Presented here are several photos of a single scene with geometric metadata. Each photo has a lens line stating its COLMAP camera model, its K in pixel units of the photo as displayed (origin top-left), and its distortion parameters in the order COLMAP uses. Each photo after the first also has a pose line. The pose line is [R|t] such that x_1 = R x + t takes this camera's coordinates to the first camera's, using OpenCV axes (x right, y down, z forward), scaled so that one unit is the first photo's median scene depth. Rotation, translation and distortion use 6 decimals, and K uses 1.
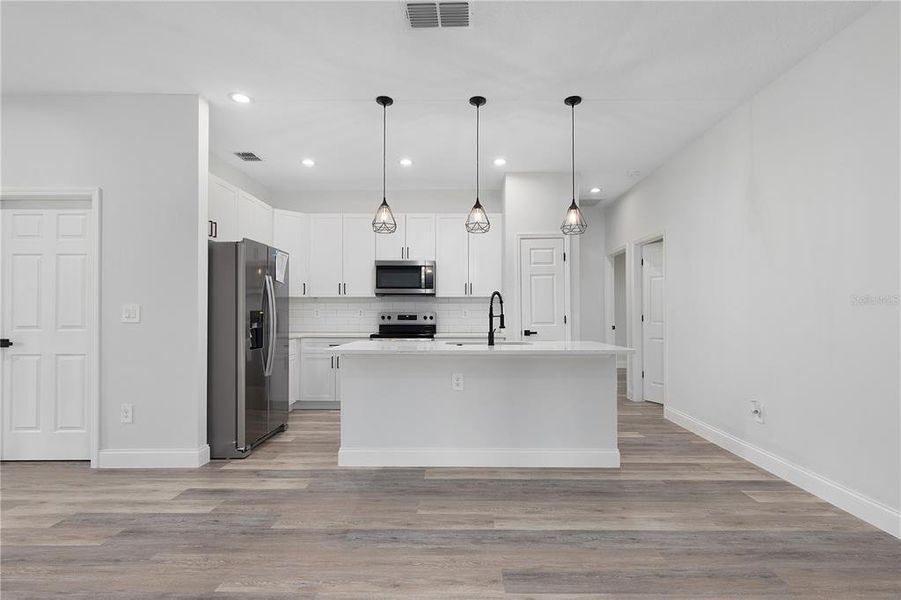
lens RADIAL K [[438.4, 0, 457.9], [0, 438.4, 307.4], [0, 0, 1]] dist [0.004964, -0.001624]
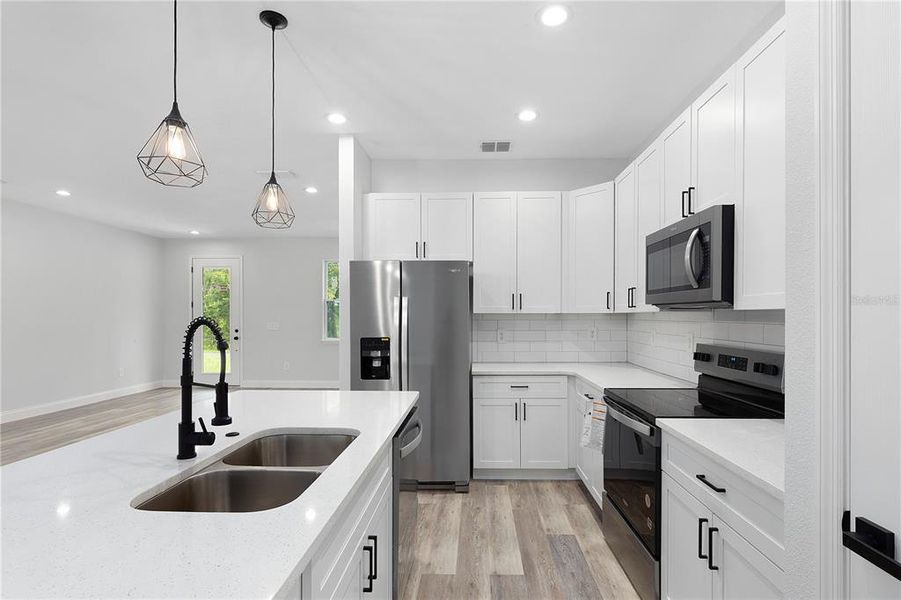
lens RADIAL K [[438.4, 0, 456.5], [0, 438.4, 317.9], [0, 0, 1]] dist [0.004964, -0.001624]
pose [[-0.031392, 0.004424, -0.999497, 0.312403], [0.014002, 0.999894, 0.003986, -0.023587], [0.999409, -0.013870, -0.031451, 0.856059]]
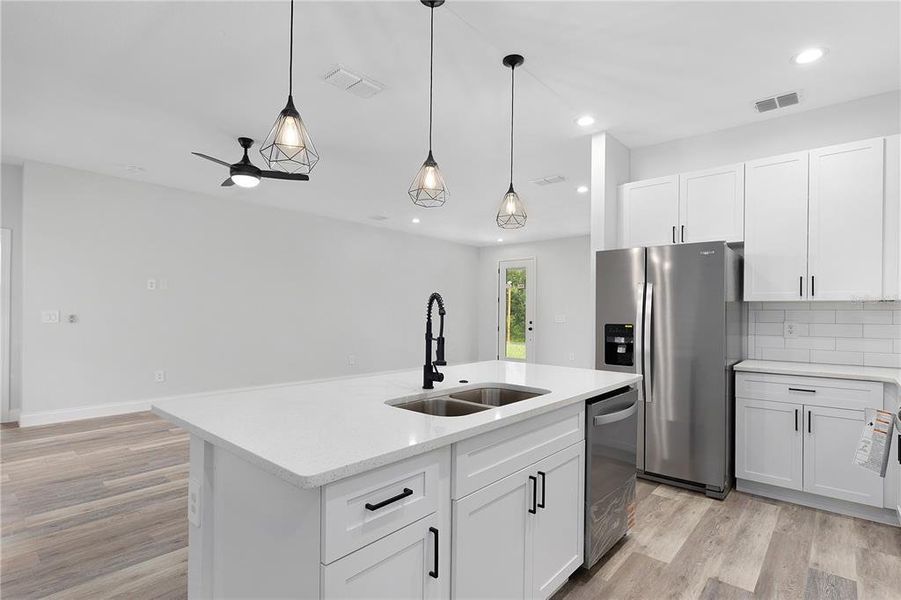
lens RADIAL K [[438.4, 0, 452.9], [0, 438.4, 312.3], [0, 0, 1]] dist [0.004964, -0.001624]
pose [[-0.652490, -0.007689, -0.757759, 0.337065], [-0.001261, 0.999958, -0.009060, -0.005329], [0.757796, -0.004956, -0.652472, 0.958156]]
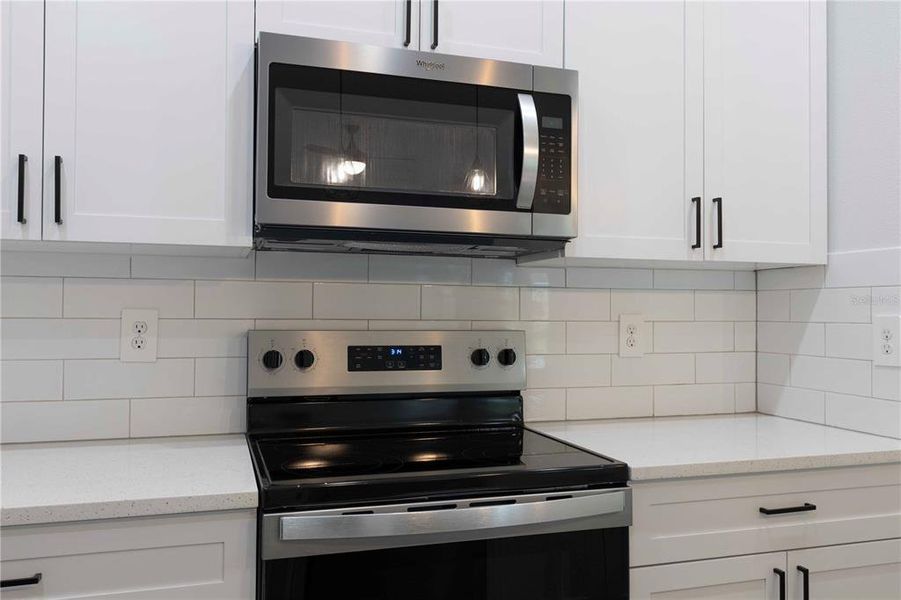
lens RADIAL K [[738.0, 0, 452.3], [0, 738.0, 303.6], [0, 0, 1]] dist [0.011582, 0.003146]
pose [[0.949874, 0.010800, 0.312447, -0.219304], [-0.011356, 0.999936, -0.000039, -0.002399], [-0.312427, -0.003511, 0.949935, 0.744922]]
